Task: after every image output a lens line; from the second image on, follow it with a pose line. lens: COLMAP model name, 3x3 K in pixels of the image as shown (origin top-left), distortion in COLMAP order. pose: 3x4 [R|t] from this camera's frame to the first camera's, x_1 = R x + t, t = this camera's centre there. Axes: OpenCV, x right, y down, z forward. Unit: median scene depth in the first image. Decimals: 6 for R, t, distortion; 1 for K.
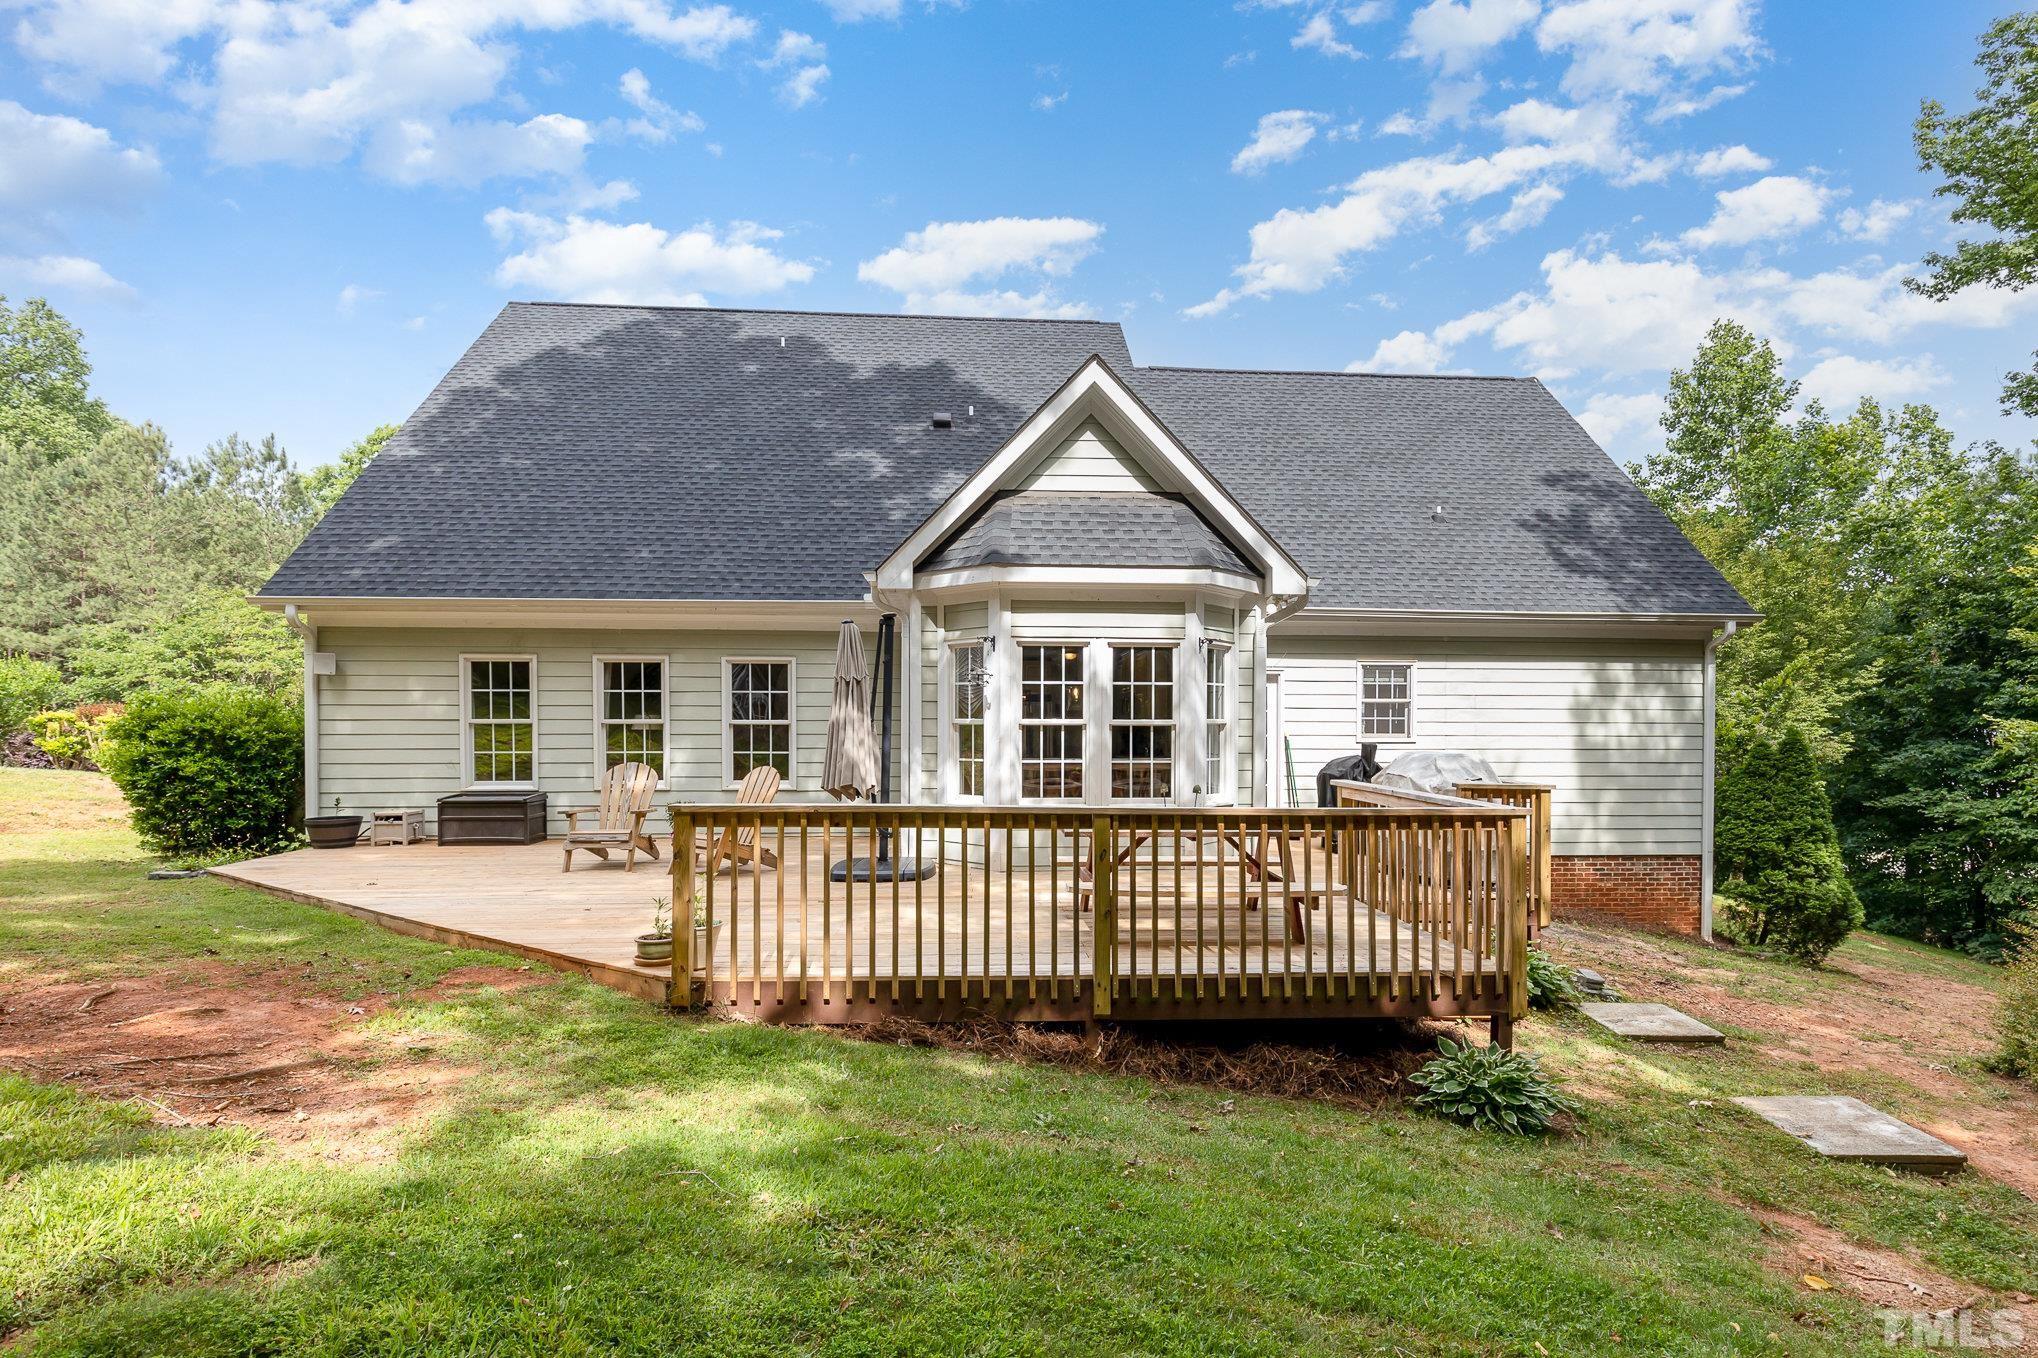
lens RADIAL K [[923.4, 0, 1017.2], [0, 923.4, 676.1], [0, 0, 1]] dist [0.008284, -0.000976]
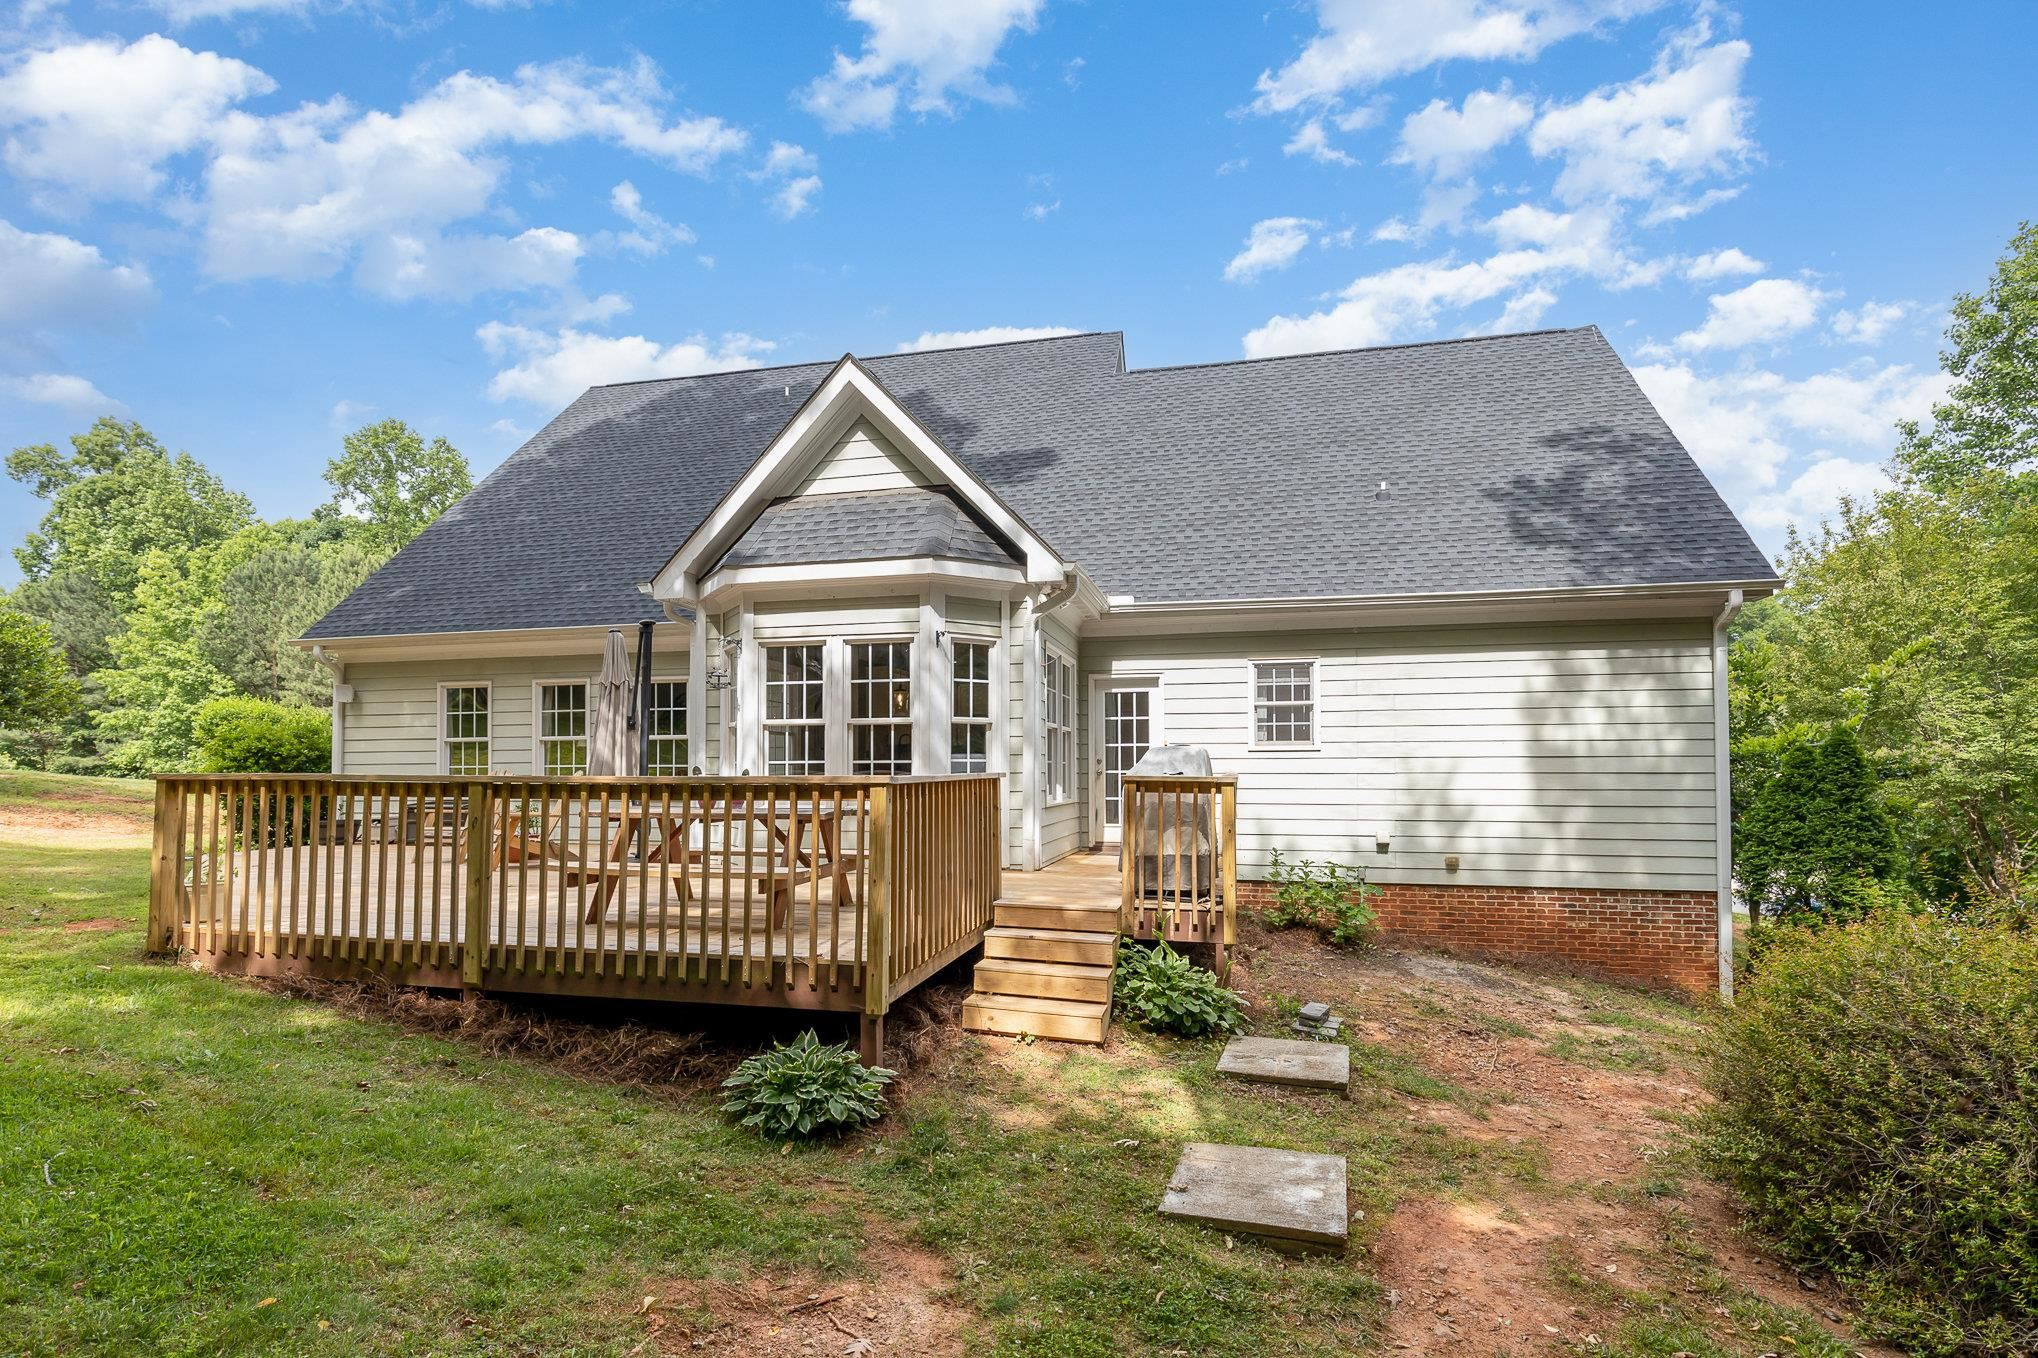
lens RADIAL K [[923.4, 0, 1018.9], [0, 923.4, 686.7], [0, 0, 1]] dist [0.008284, -0.000976]
pose [[0.959129, -0.030623, -0.281307, 0.414175], [0.019564, 0.998924, -0.042039, 0.043940], [0.282292, 0.034817, 0.958696, 0.085628]]
